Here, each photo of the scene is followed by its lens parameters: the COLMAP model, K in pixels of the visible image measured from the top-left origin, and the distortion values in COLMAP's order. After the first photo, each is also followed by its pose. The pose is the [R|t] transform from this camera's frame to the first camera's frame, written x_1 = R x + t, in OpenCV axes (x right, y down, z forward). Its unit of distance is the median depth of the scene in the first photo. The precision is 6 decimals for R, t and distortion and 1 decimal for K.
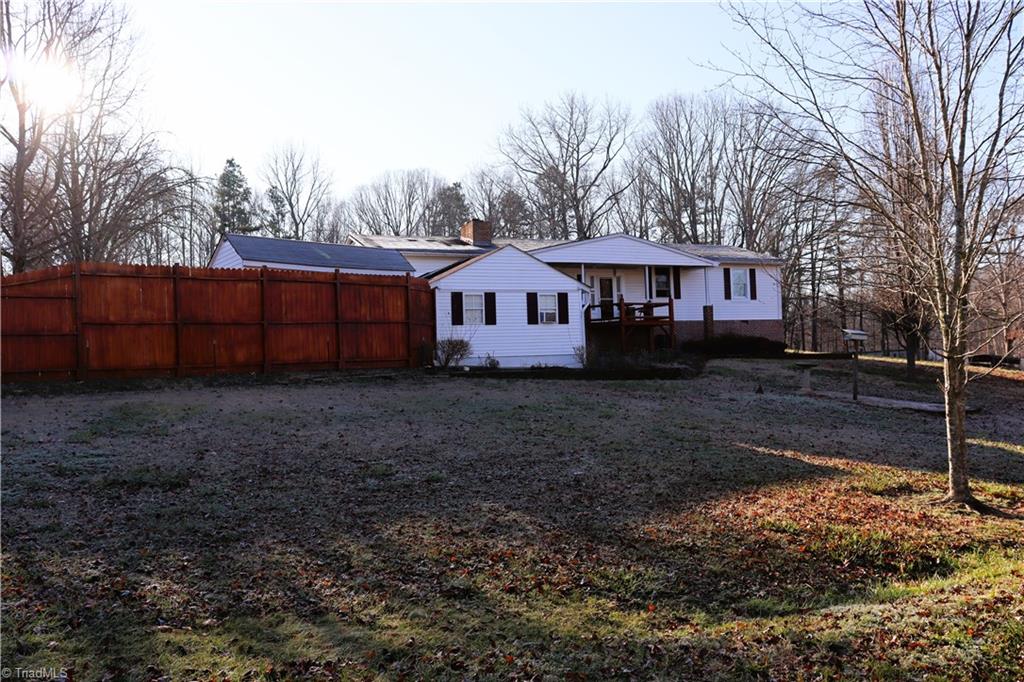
lens RADIAL K [[853.8, 0, 512.0], [0, 853.8, 341.0], [0, 0, 1]] dist [-0.171791, 0.161480]
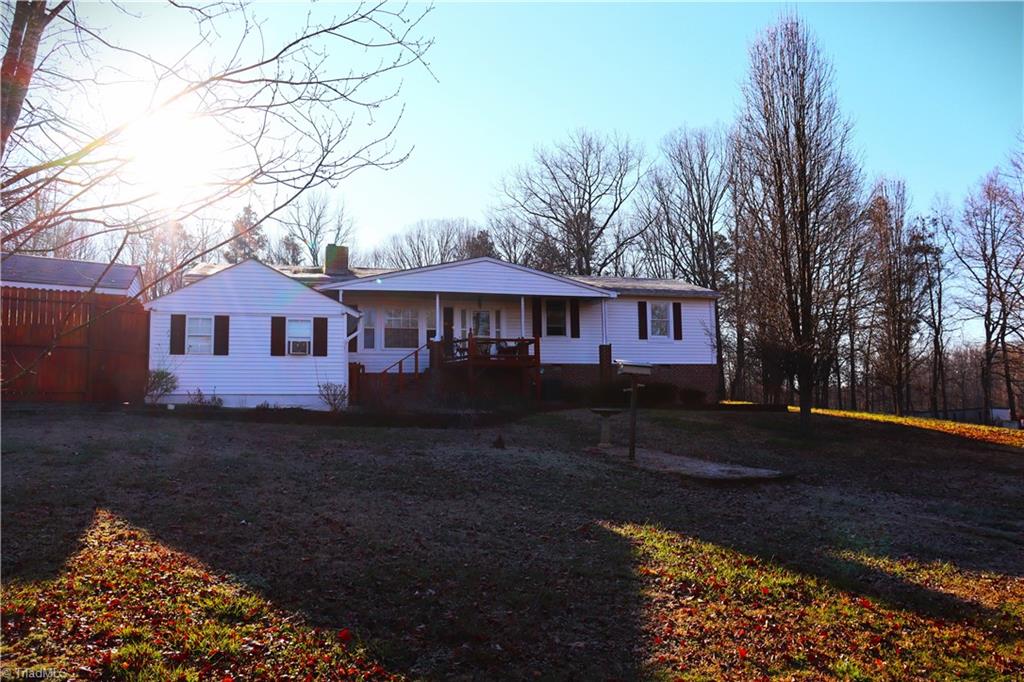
lens RADIAL K [[853.8, 0, 512.0], [0, 853.8, 341.0], [0, 0, 1]] dist [-0.171791, 0.161480]
pose [[0.993234, 0.007070, -0.115912, 0.332357], [-0.015127, 0.997517, -0.068775, 0.017781], [0.115138, 0.070063, 0.990876, 0.227948]]
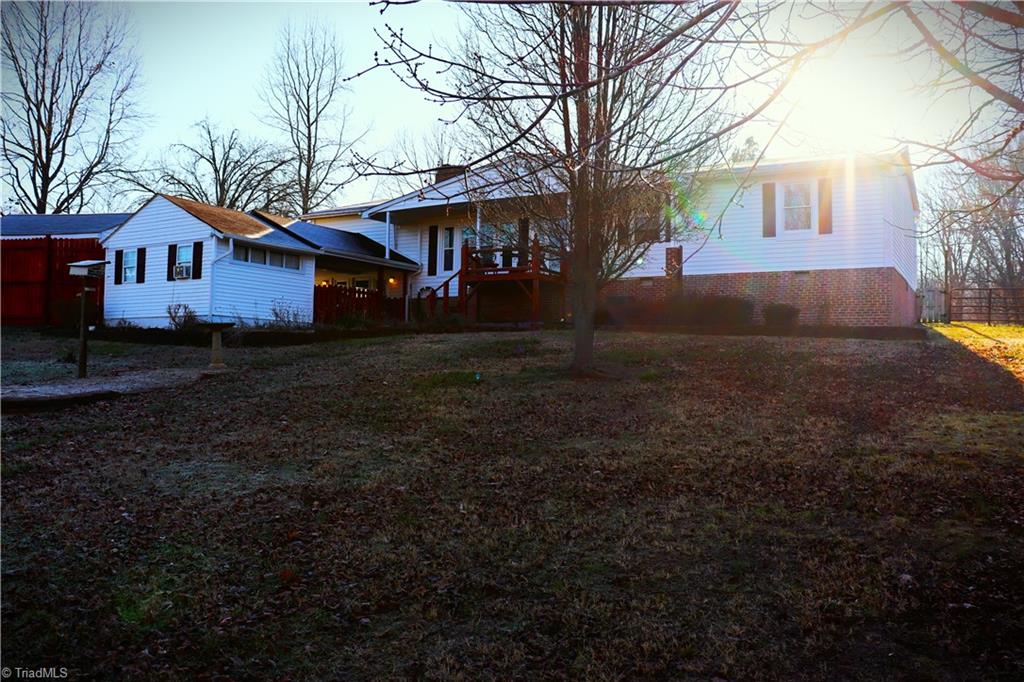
lens RADIAL K [[853.8, 0, 512.0], [0, 853.8, 341.0], [0, 0, 1]] dist [-0.171791, 0.161480]
pose [[0.609386, 0.015069, -0.792730, 0.907428], [-0.012624, 0.999877, 0.009302, 0.030033], [0.792773, 0.004339, 0.609502, 0.742457]]
